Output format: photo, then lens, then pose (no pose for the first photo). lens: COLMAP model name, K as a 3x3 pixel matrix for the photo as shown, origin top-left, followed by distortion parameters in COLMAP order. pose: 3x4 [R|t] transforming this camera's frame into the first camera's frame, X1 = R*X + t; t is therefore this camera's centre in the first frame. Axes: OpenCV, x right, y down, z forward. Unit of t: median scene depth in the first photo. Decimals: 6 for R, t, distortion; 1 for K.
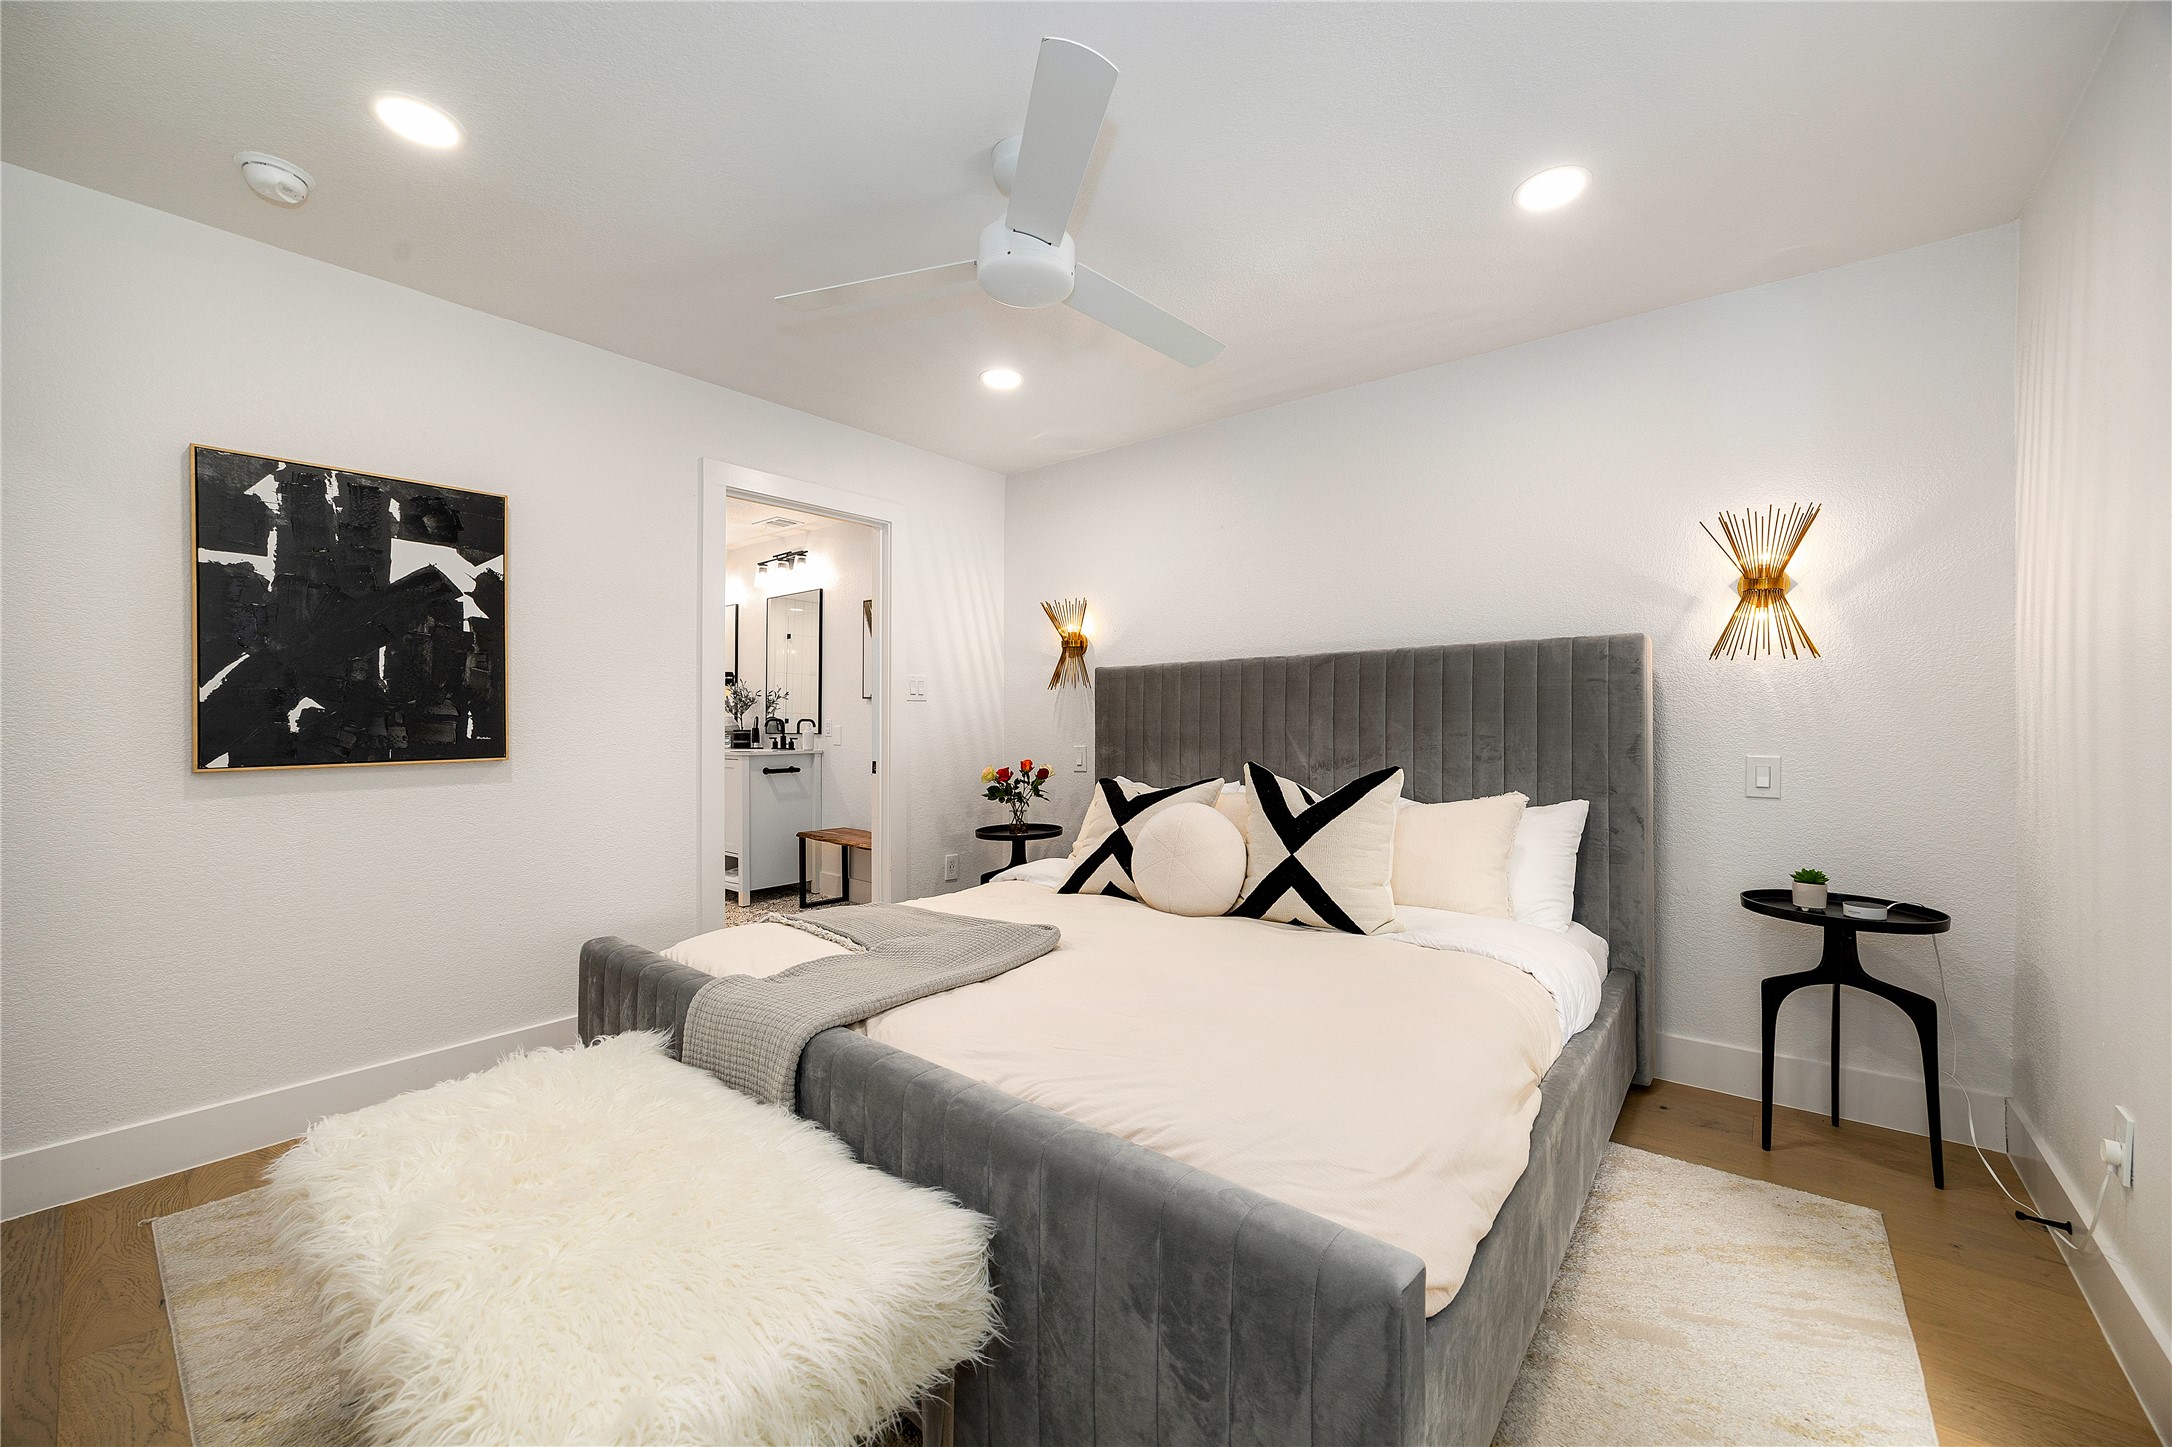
lens RADIAL K [[835.6, 0, 1102.7], [0, 835.6, 717.0], [0, 0, 1]] dist [-0.003522, -0.000002]
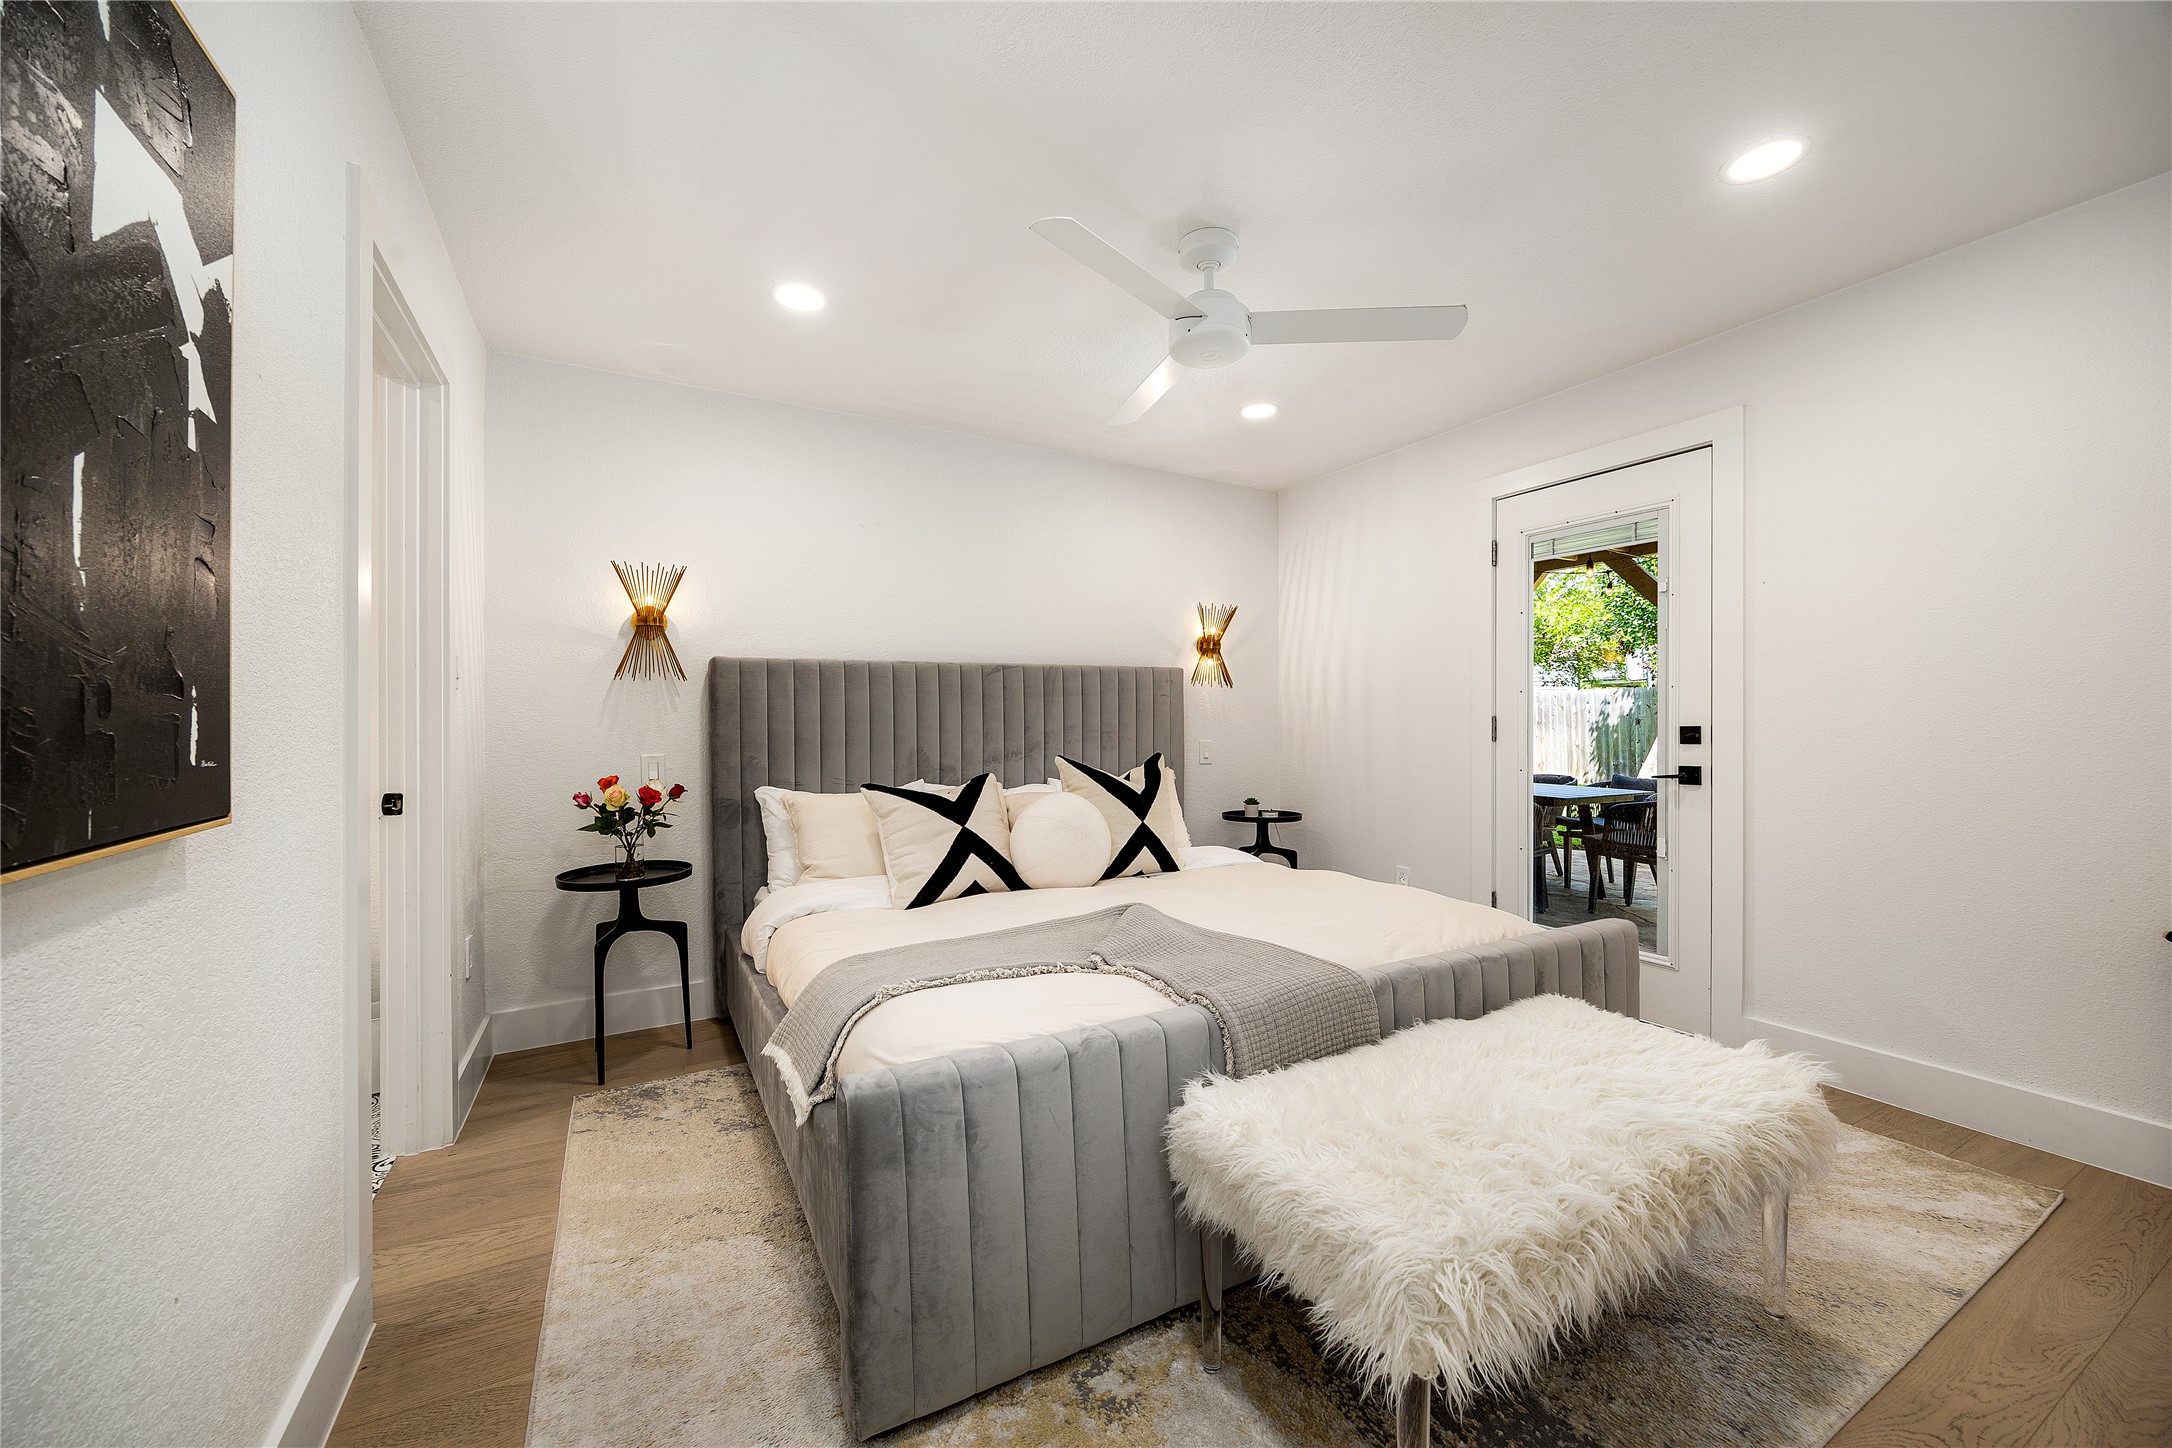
lens RADIAL K [[835.6, 0, 1087.7], [0, 835.6, 728.6], [0, 0, 1]] dist [-0.003522, -0.000002]
pose [[0.374764, -0.006253, 0.927099, -0.974984], [0.000342, 0.999978, 0.006607, 0.008558], [-0.927120, -0.002159, 0.374758, 0.557391]]
